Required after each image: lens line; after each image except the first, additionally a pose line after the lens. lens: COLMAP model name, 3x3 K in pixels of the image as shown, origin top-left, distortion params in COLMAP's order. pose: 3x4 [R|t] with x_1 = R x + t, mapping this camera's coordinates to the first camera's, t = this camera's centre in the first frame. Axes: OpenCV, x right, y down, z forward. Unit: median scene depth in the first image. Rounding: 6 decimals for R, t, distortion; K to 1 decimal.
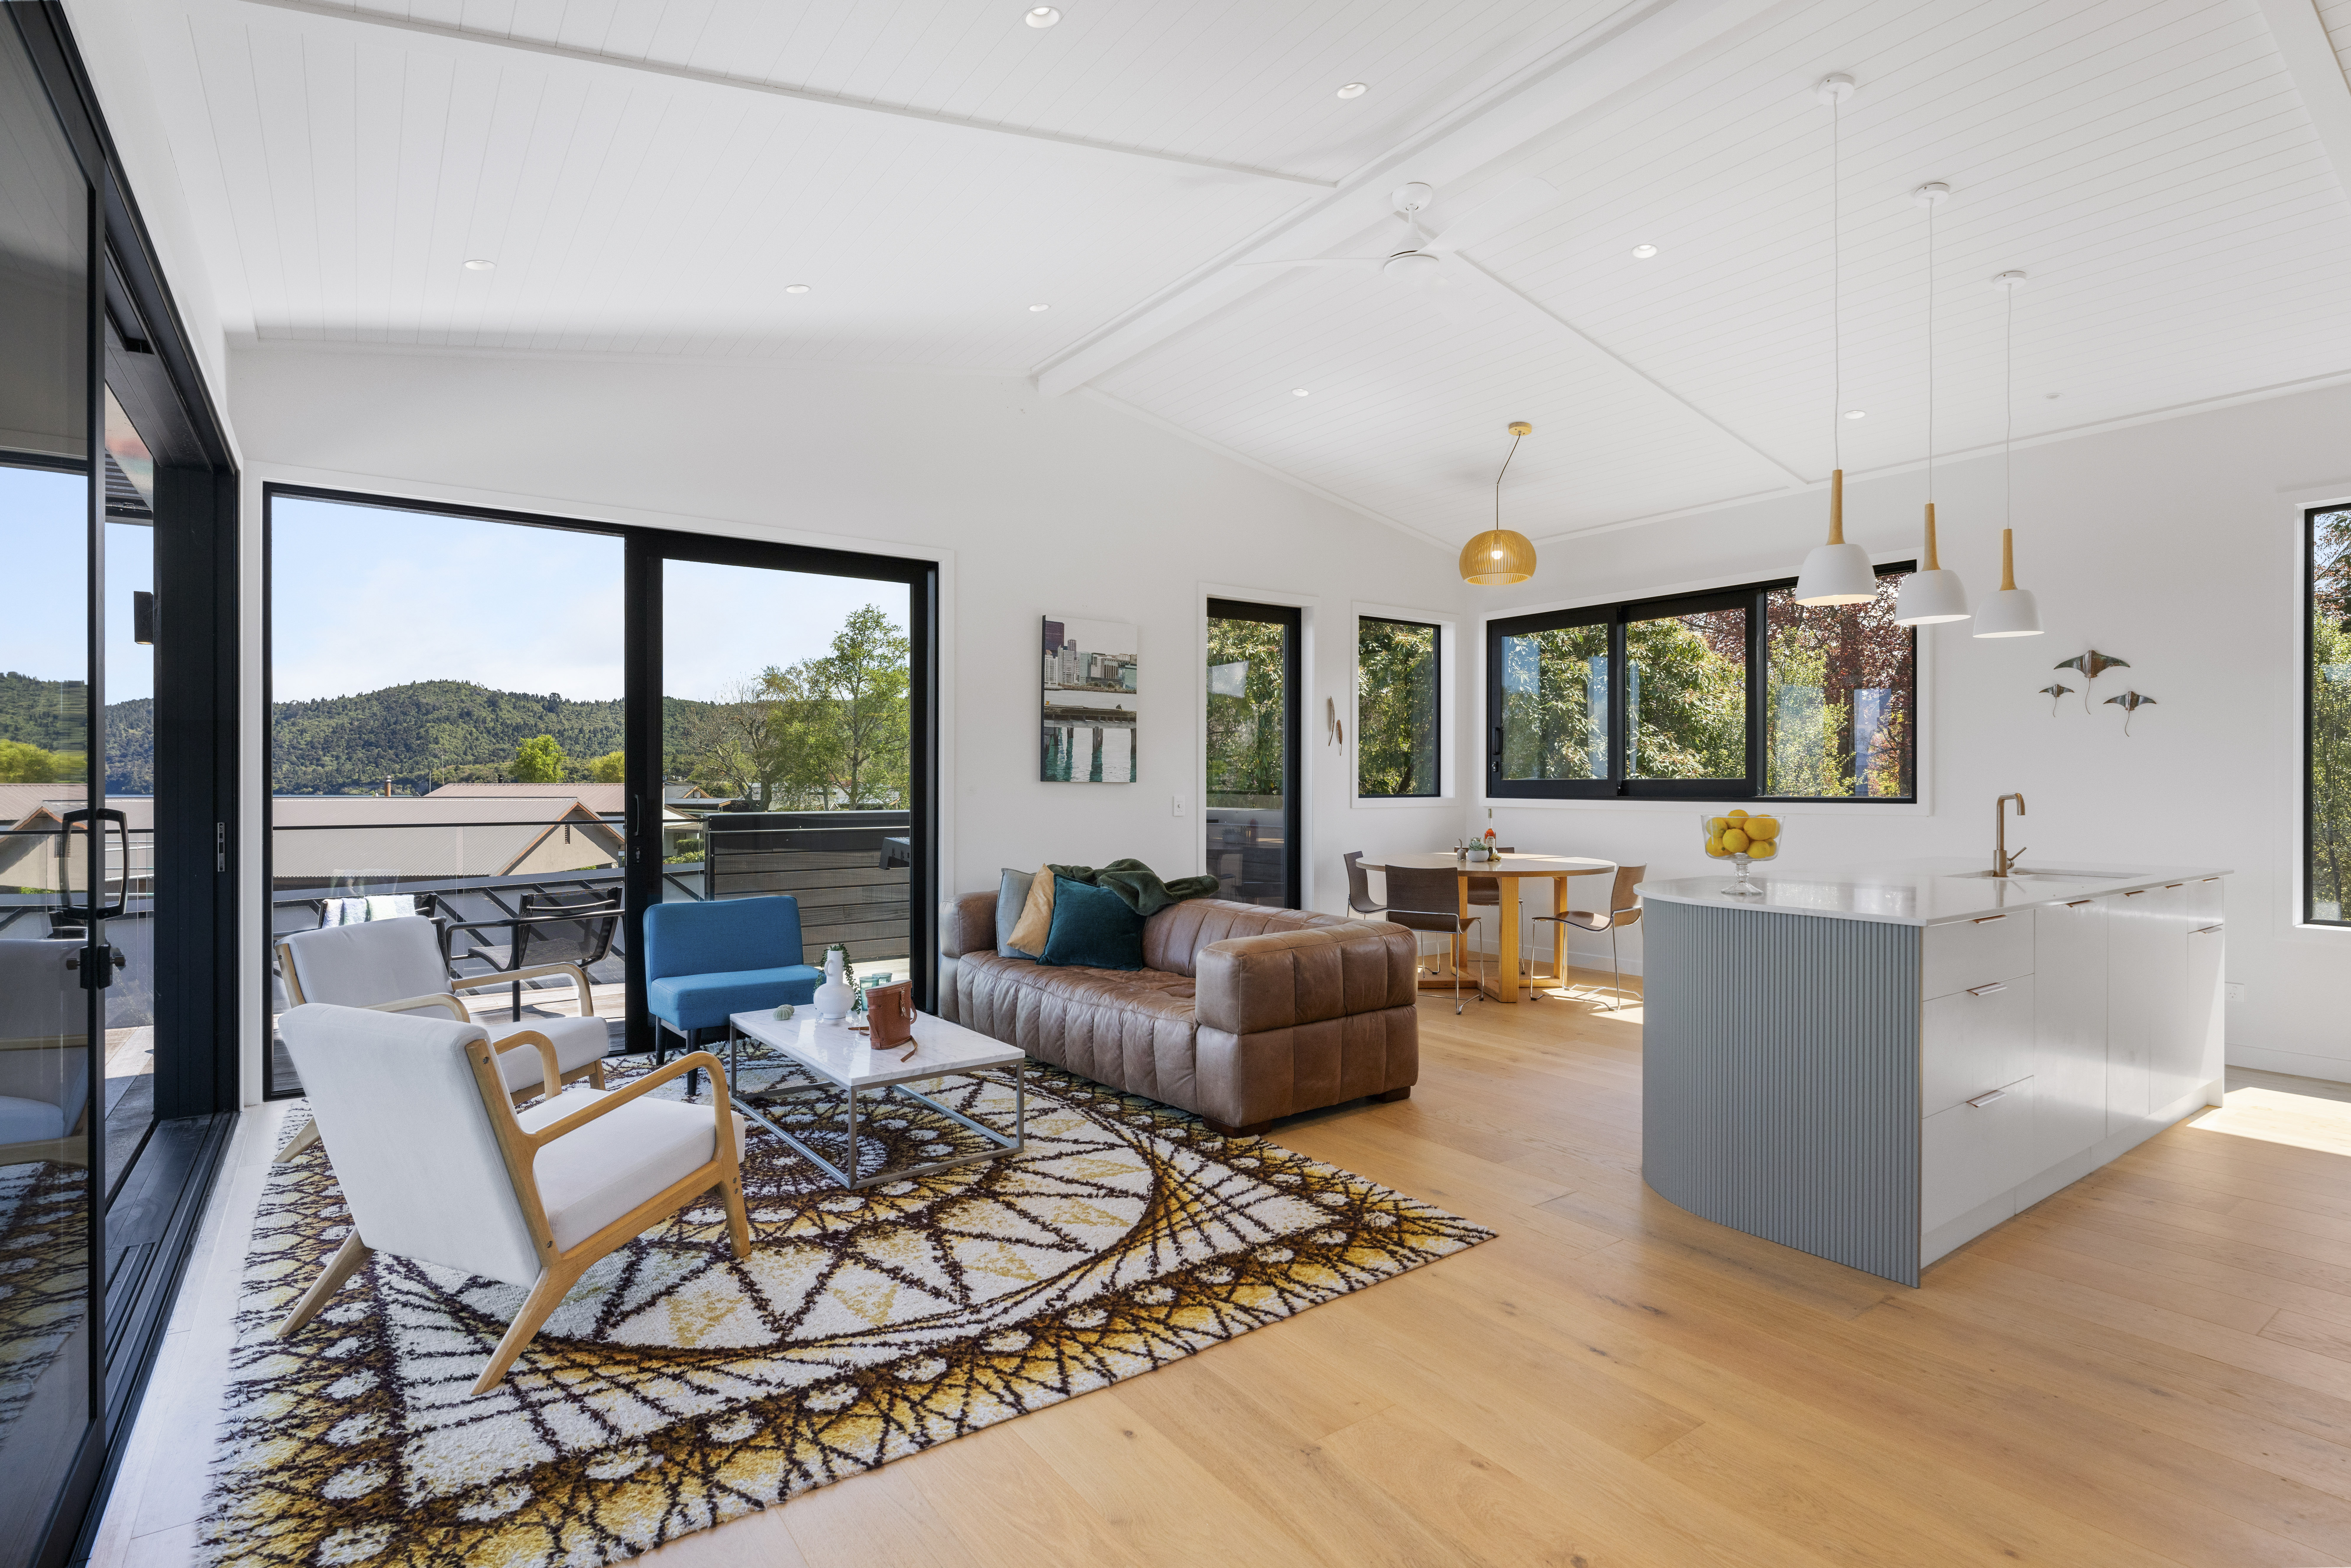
lens RADIAL K [[1147.7, 0, 1176.1], [0, 1147.7, 782.2], [0, 0, 1]] dist [-0.001917, -0.000709]
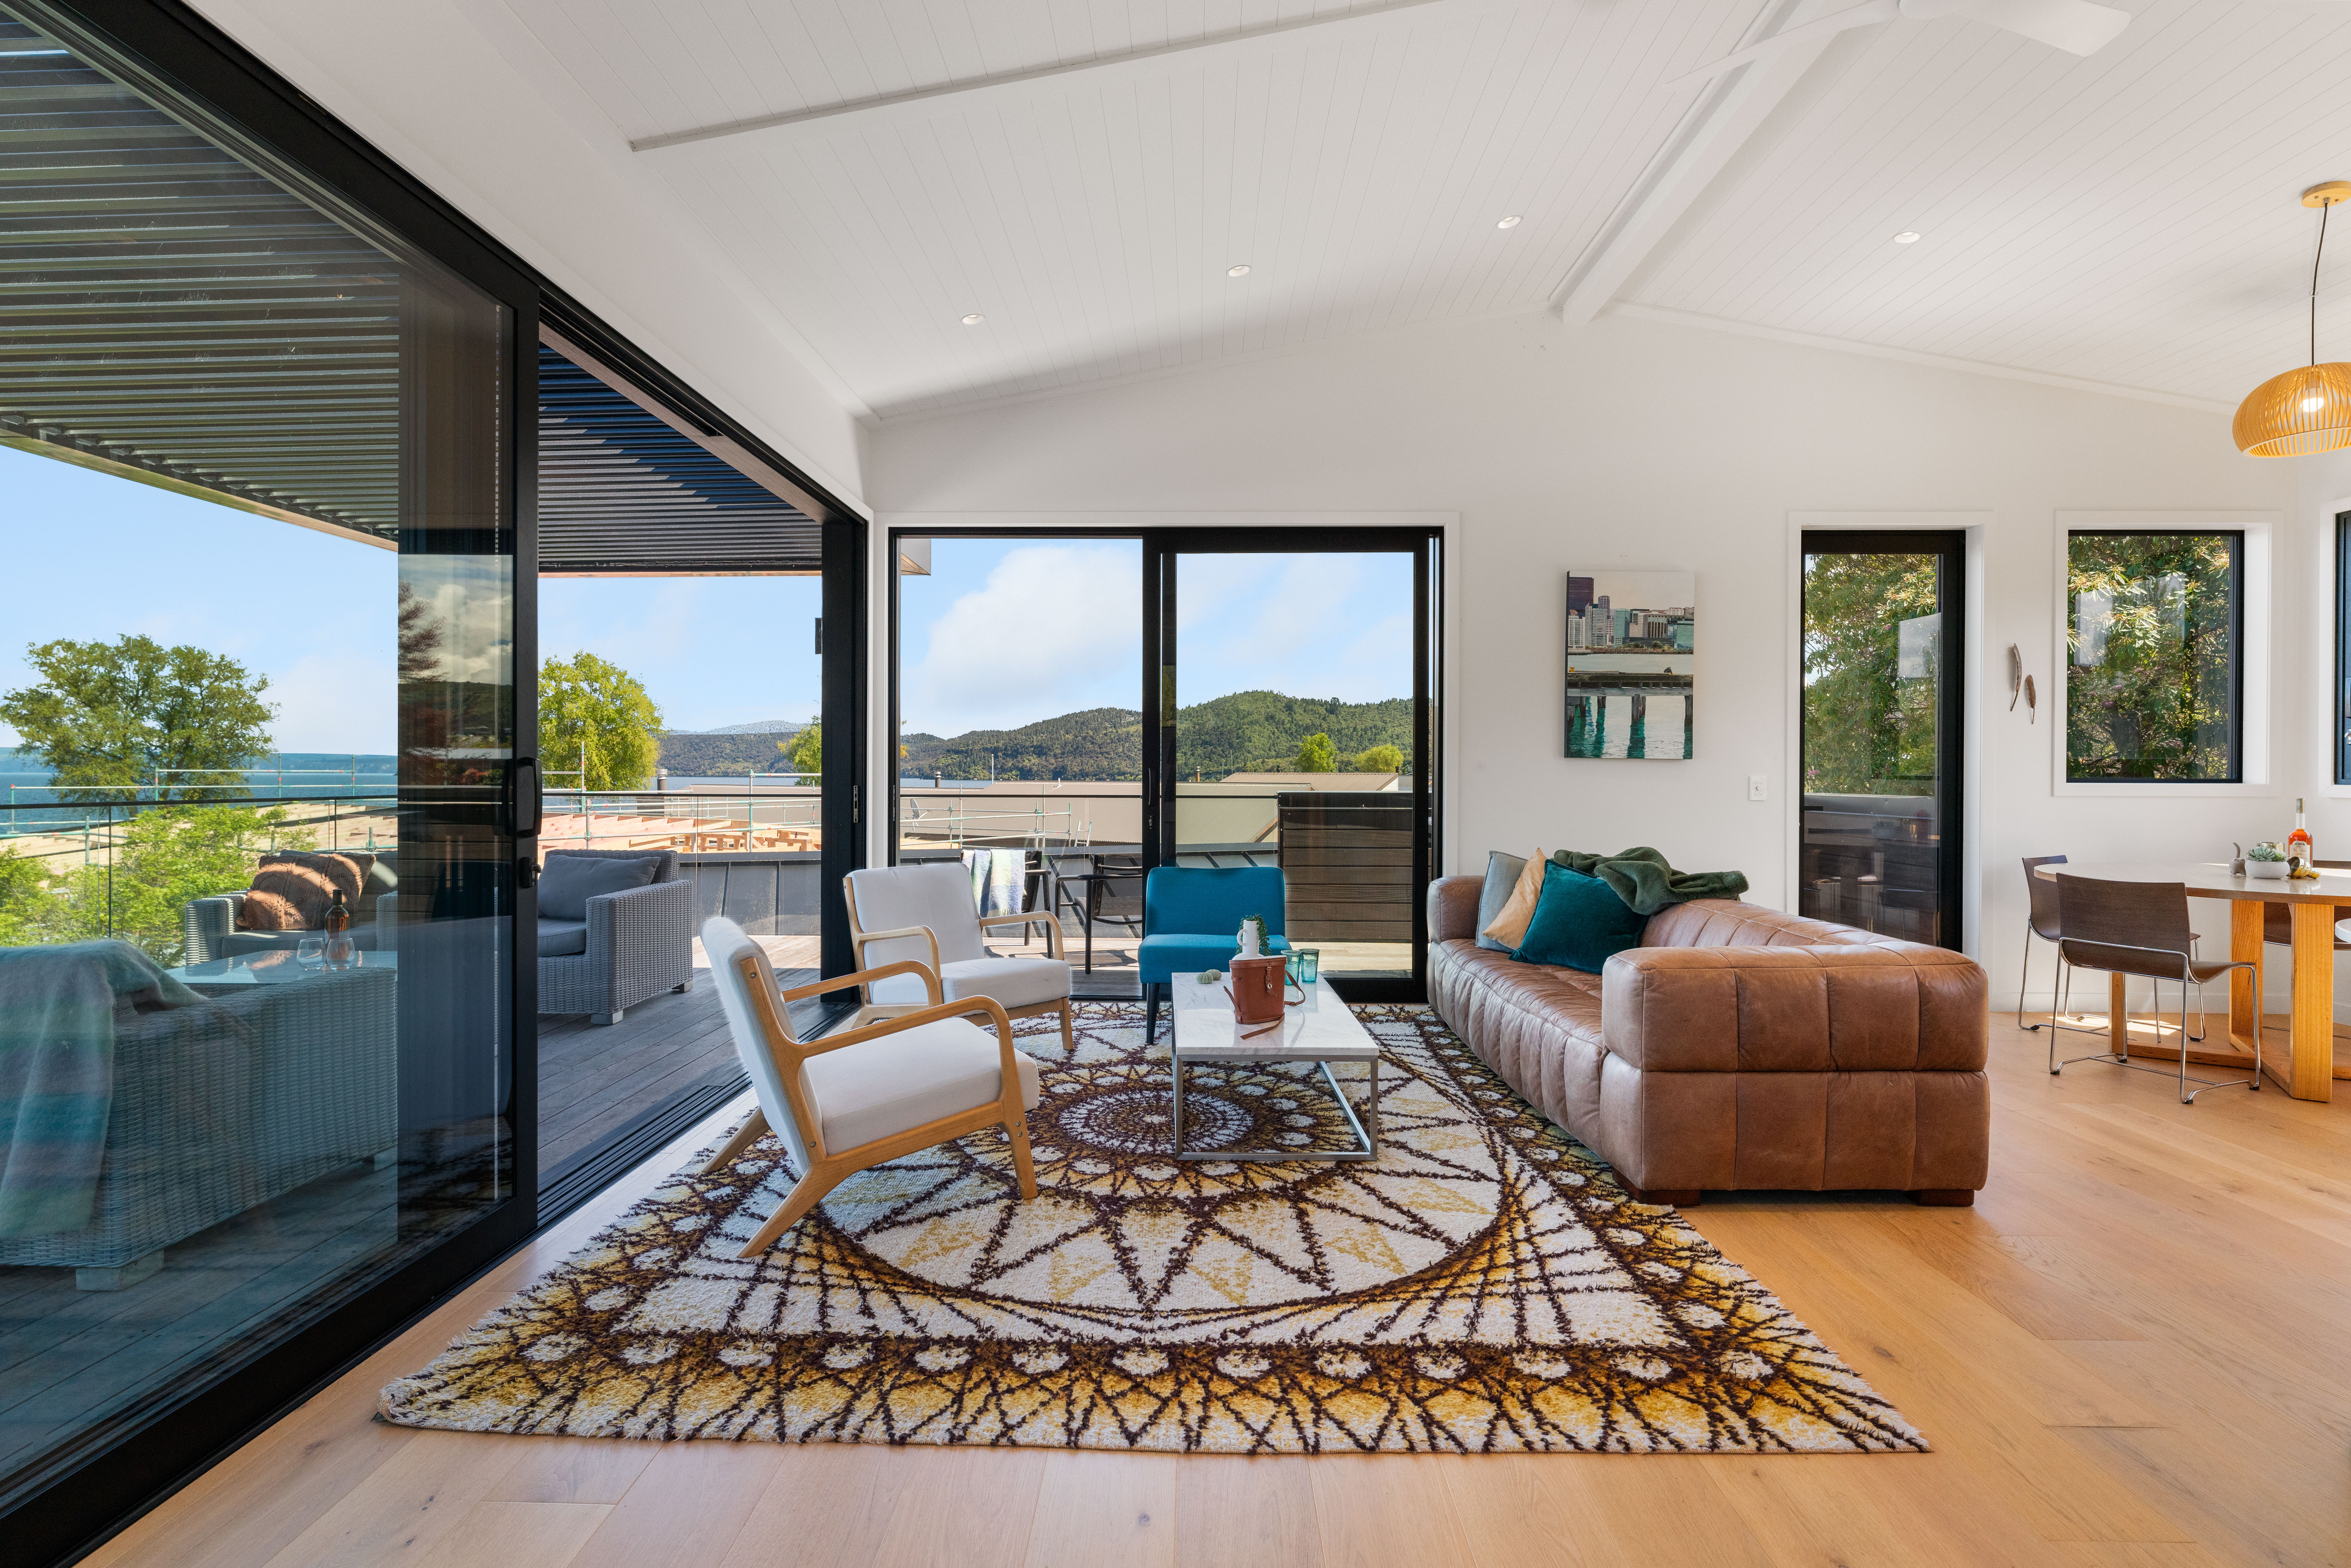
lens RADIAL K [[1093.5, 0, 1170.7], [0, 1093.5, 781.5], [0, 0, 1]] dist [-0.004011, -0.001088]
pose [[0.796419, 0.007571, -0.604698, 0.236596], [-0.003539, 0.999963, 0.007859, 0.018931], [0.604735, -0.004118, 0.796416, 0.210937]]
